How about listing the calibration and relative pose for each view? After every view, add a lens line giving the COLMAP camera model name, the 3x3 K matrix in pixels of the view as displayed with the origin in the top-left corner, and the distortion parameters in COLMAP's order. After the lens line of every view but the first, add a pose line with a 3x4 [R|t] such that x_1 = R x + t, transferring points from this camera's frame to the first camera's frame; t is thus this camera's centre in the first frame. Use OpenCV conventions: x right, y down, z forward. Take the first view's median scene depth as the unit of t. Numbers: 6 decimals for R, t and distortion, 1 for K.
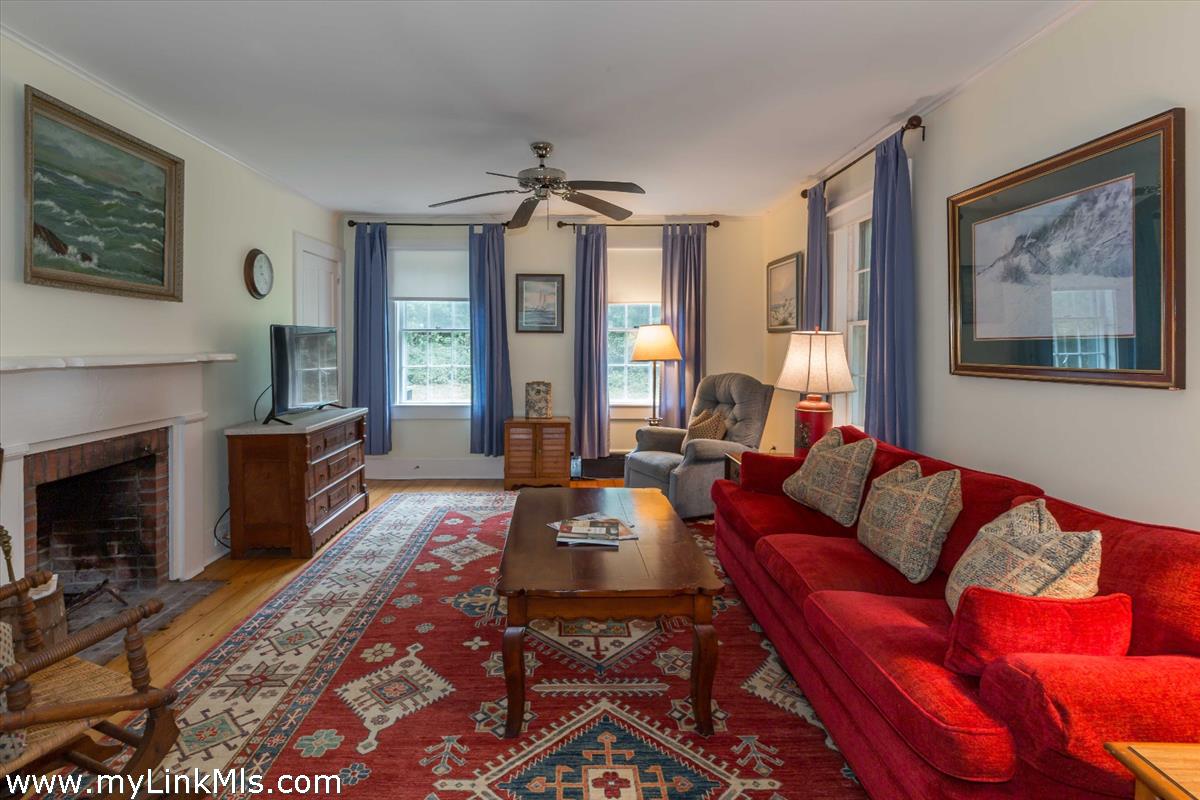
lens RADIAL K [[610.4, 0, 583.5], [0, 610.4, 347.6], [0, 0, 1]] dist [0.001707, 0.001129]
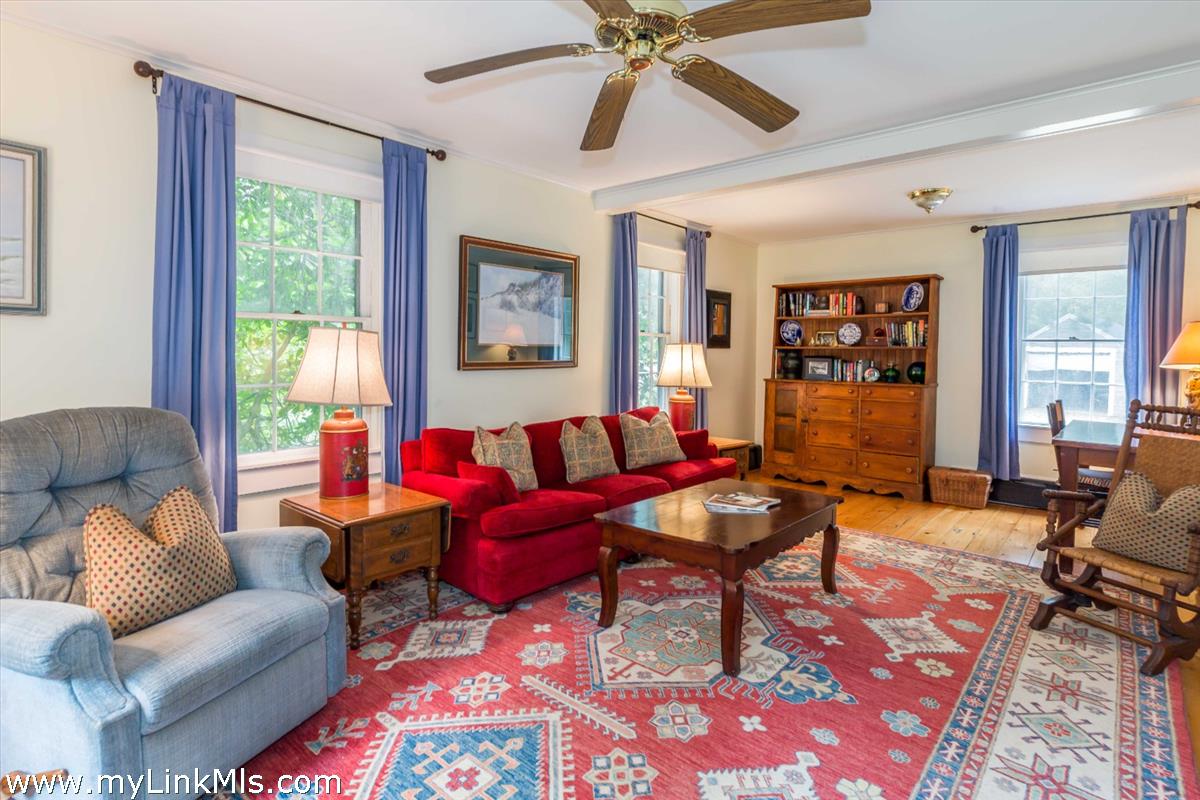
lens RADIAL K [[610.4, 0, 606.3], [0, 610.4, 357.7], [0, 0, 1]] dist [0.001707, 0.001129]
pose [[-0.751515, -0.014614, 0.659554, -0.577529], [-0.007960, 0.999883, 0.013084, -0.003591], [-0.659668, 0.004583, -0.751544, 2.069482]]
